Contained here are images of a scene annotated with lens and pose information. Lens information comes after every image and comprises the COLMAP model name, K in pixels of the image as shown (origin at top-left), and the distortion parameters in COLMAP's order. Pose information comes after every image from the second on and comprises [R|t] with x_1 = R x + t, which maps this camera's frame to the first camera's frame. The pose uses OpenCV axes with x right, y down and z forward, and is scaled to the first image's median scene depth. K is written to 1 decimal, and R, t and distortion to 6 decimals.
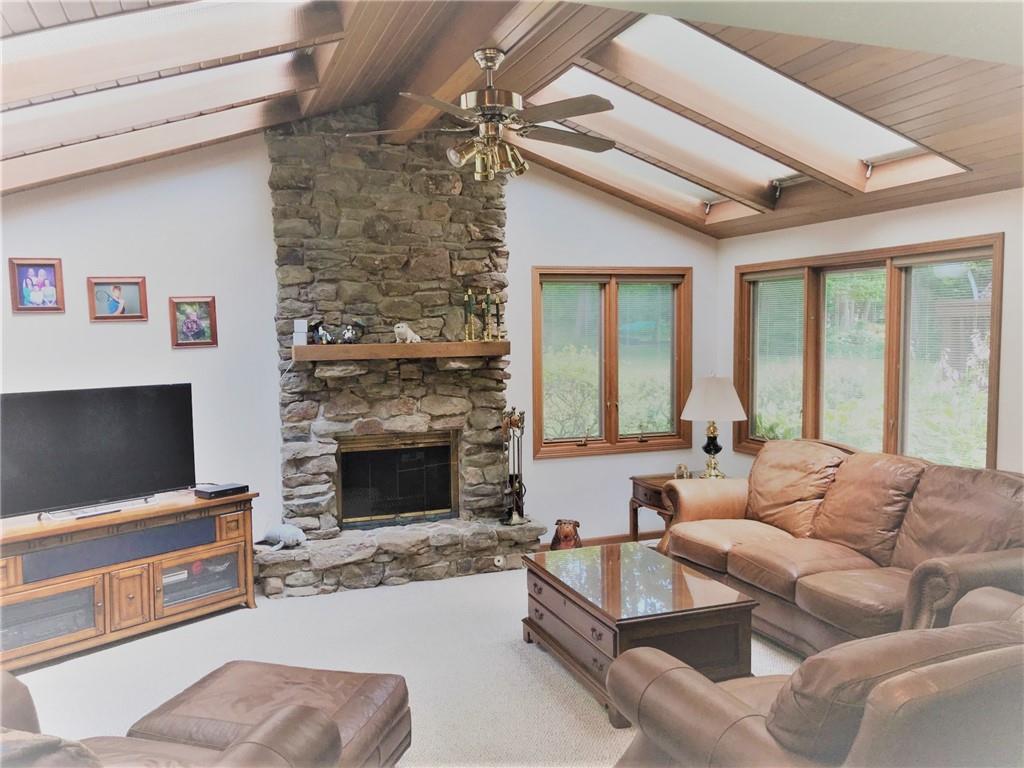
lens RADIAL K [[847.0, 0, 513.2], [0, 847.0, 379.2], [0, 0, 1]] dist [-0.031051, 0.014289]
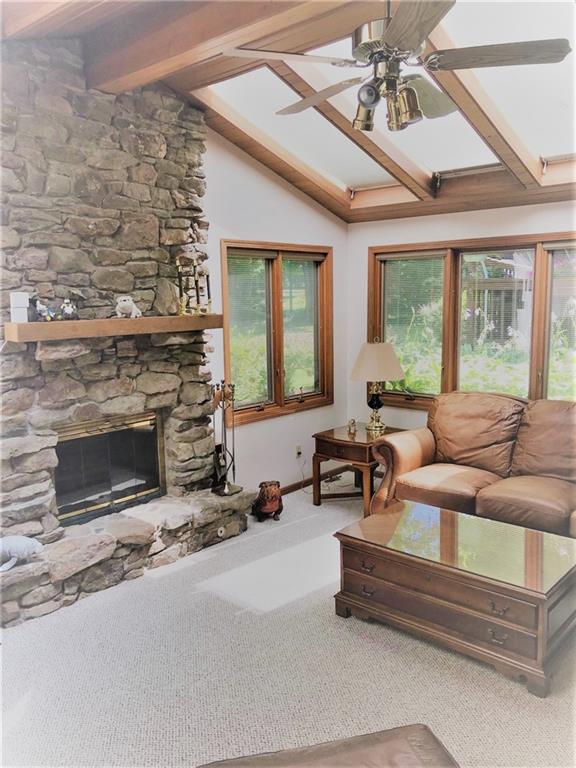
lens RADIAL K [[635.3, 0, 287.7], [0, 635.3, 389.9], [0, 0, 1]] dist [-0.031051, 0.014289]
pose [[0.880341, -0.070575, 0.469062, -0.301274], [0.034499, 0.995777, 0.085077, -0.017570], [-0.473086, -0.058715, 0.879058, 0.311632]]
